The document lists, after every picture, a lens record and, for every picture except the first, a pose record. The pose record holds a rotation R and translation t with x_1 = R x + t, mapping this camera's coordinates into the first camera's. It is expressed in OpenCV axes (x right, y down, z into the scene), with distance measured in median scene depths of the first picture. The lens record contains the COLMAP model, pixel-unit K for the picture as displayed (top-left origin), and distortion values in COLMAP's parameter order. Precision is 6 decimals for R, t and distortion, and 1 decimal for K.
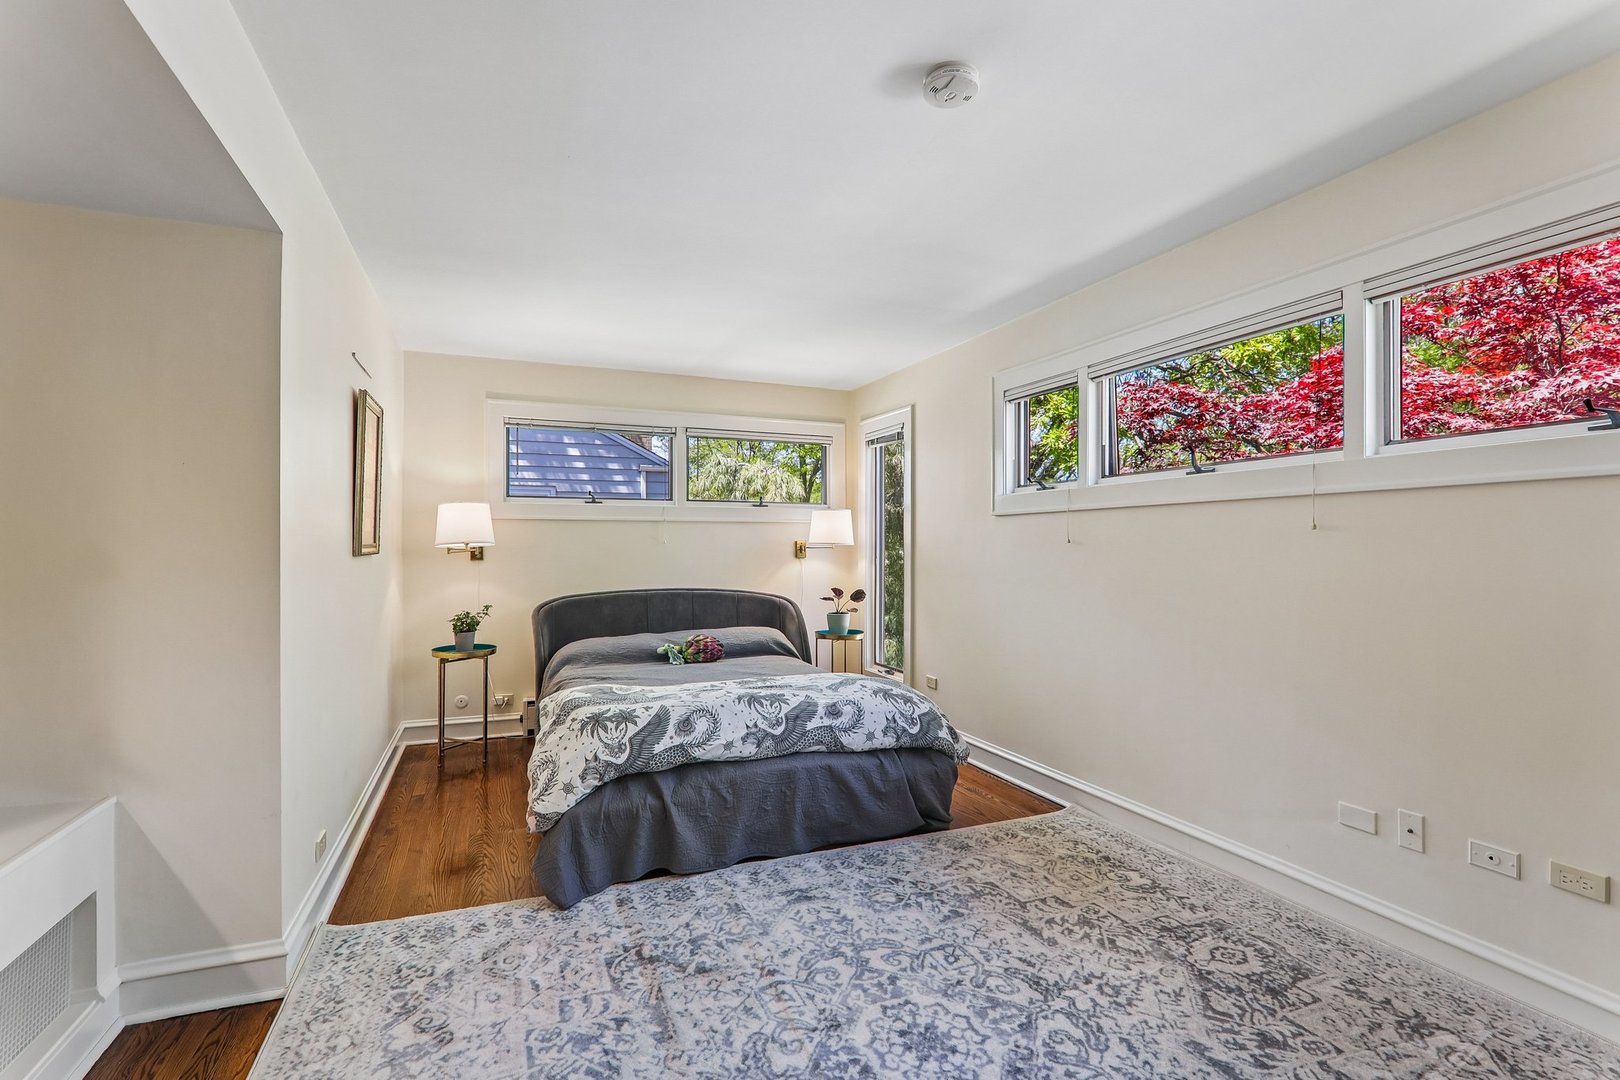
lens RADIAL K [[750.0, 0, 808.6], [0, 750.0, 545.2], [0, 0, 1]] dist [-0.002708, 0.000164]
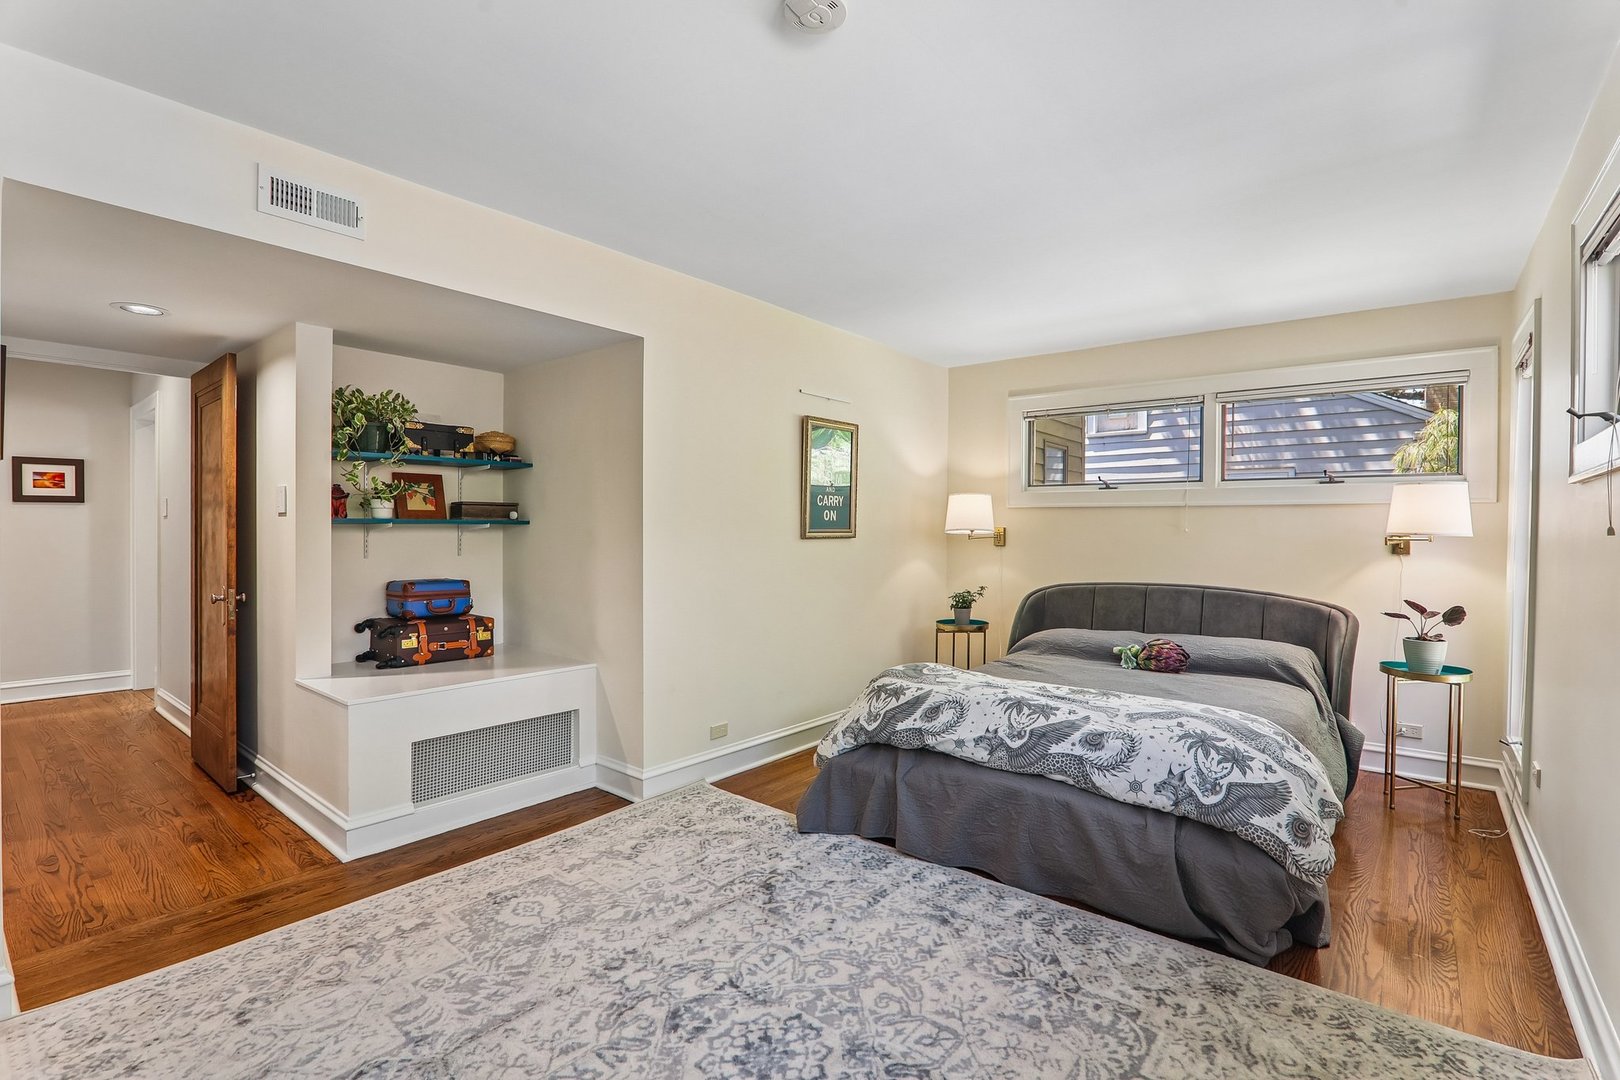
lens RADIAL K [[744.1, 0, 810.0], [0, 744.1, 540.0], [0, 0, 1]] dist [-0.015439, -0.000055]
pose [[0.478847, 0.016713, -0.877739, 0.625946], [-0.008675, 0.999860, 0.014305, -0.002910], [0.877856, 0.000764, 0.478925, 0.380015]]
